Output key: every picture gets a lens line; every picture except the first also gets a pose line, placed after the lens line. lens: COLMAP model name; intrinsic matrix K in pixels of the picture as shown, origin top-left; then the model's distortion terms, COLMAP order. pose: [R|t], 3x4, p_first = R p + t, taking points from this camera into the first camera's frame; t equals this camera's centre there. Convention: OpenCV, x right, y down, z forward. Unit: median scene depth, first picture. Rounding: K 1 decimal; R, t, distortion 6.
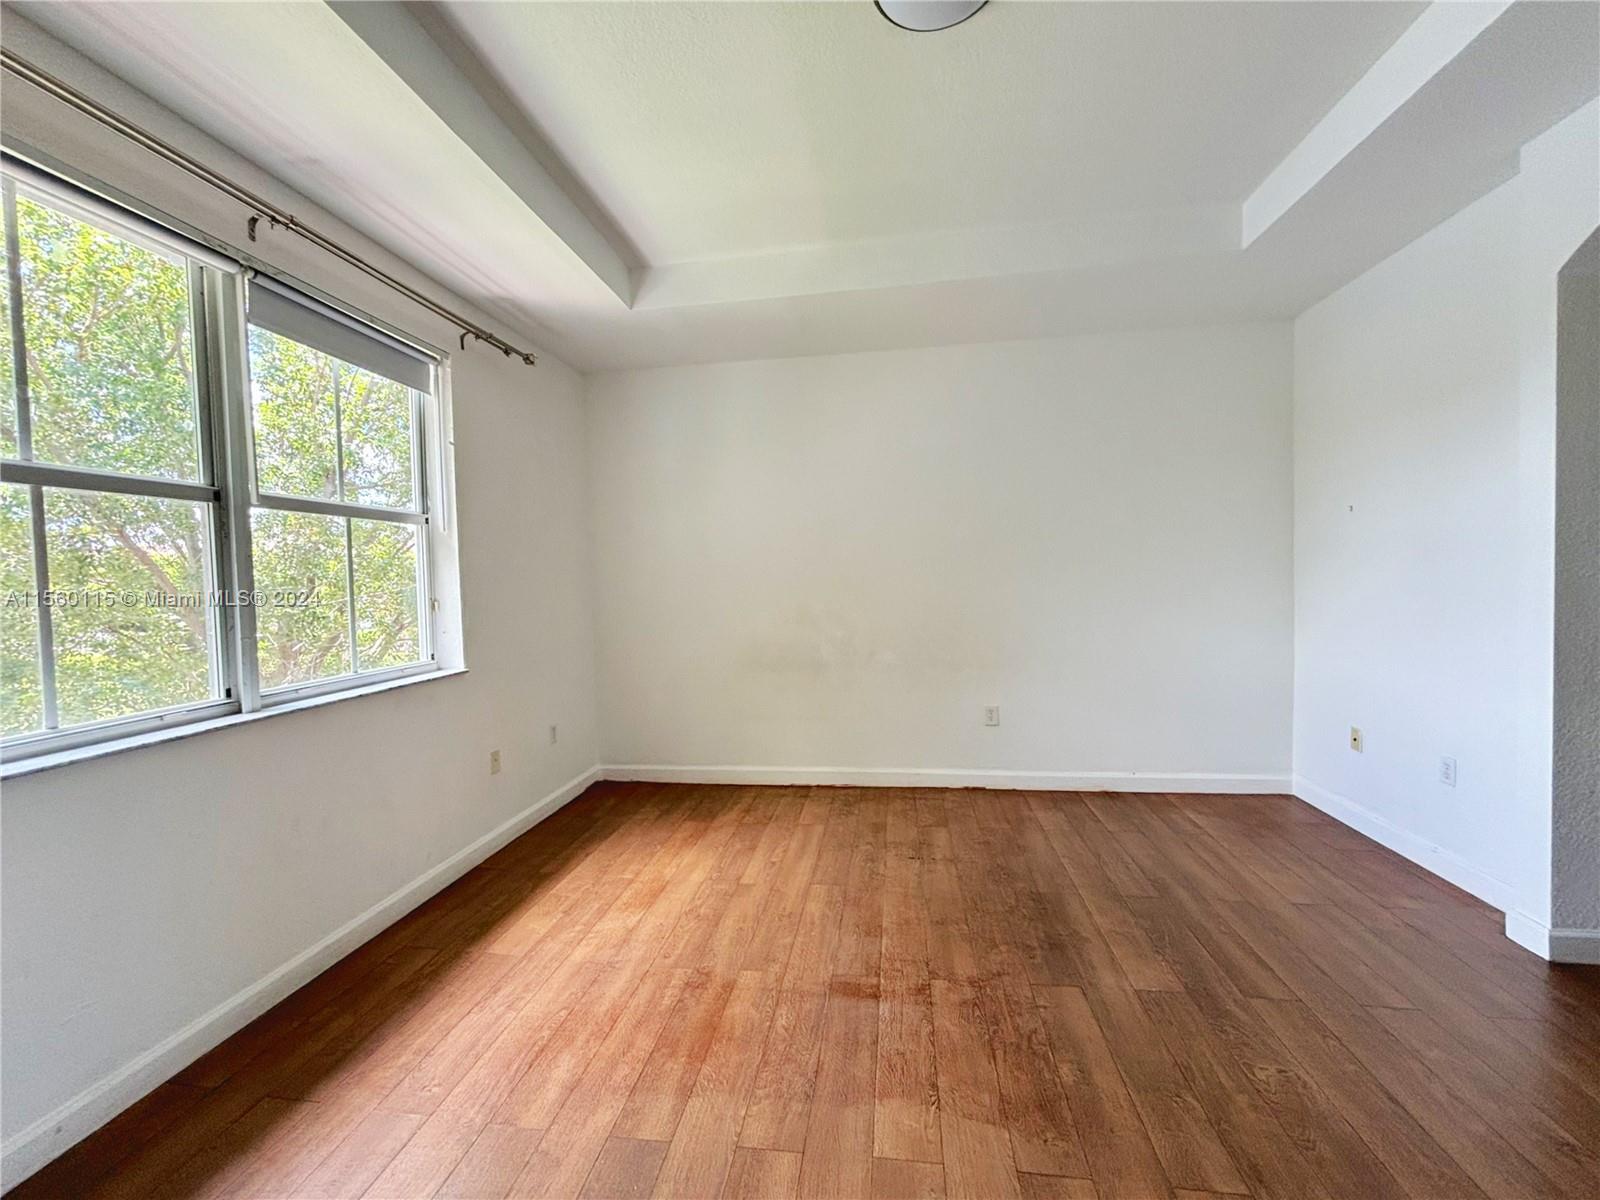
lens RADIAL K [[656.7, 0, 804.3], [0, 656.7, 600.1], [0, 0, 1]] dist [0.005708, -0.000074]
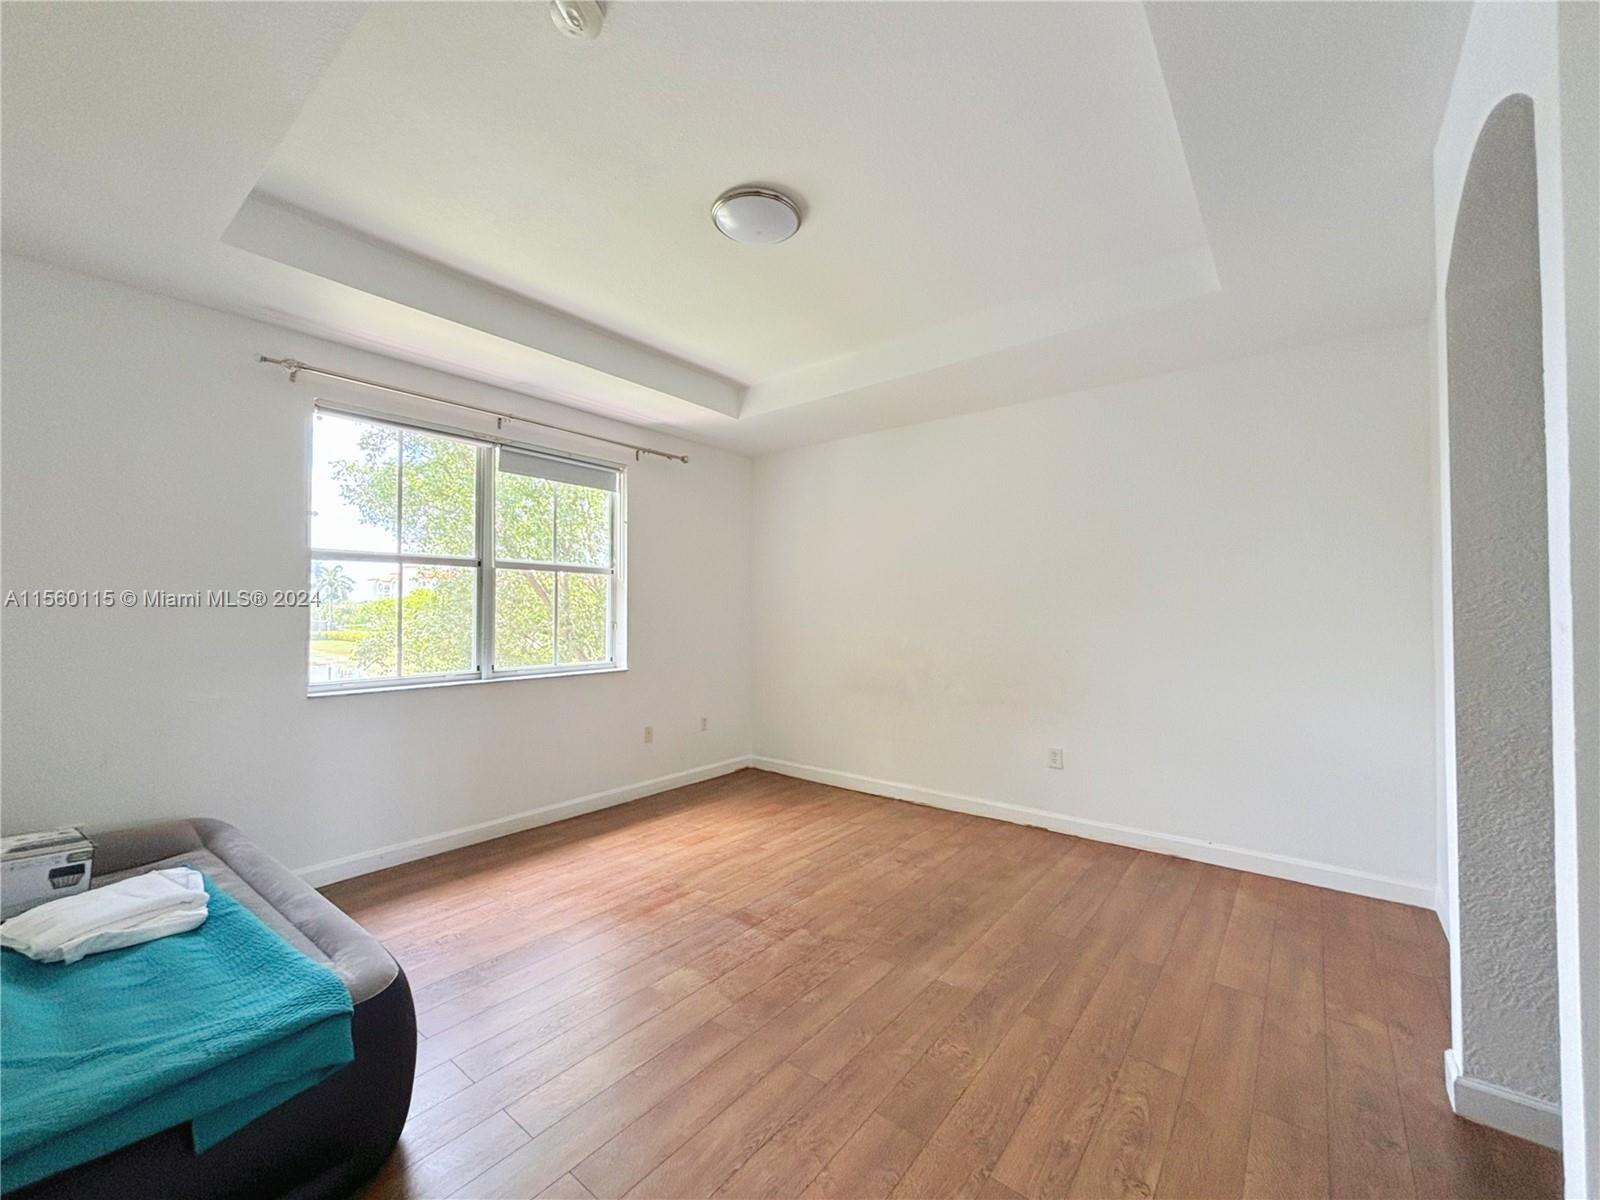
lens RADIAL K [[656.7, 0, 801.1], [0, 656.7, 601.7], [0, 0, 1]] dist [0.005708, -0.000074]
pose [[0.859744, 0.020903, -0.510296, 0.618098], [-0.043974, 0.998481, -0.033187, -0.018366], [0.508828, 0.050973, 0.859358, -0.109603]]
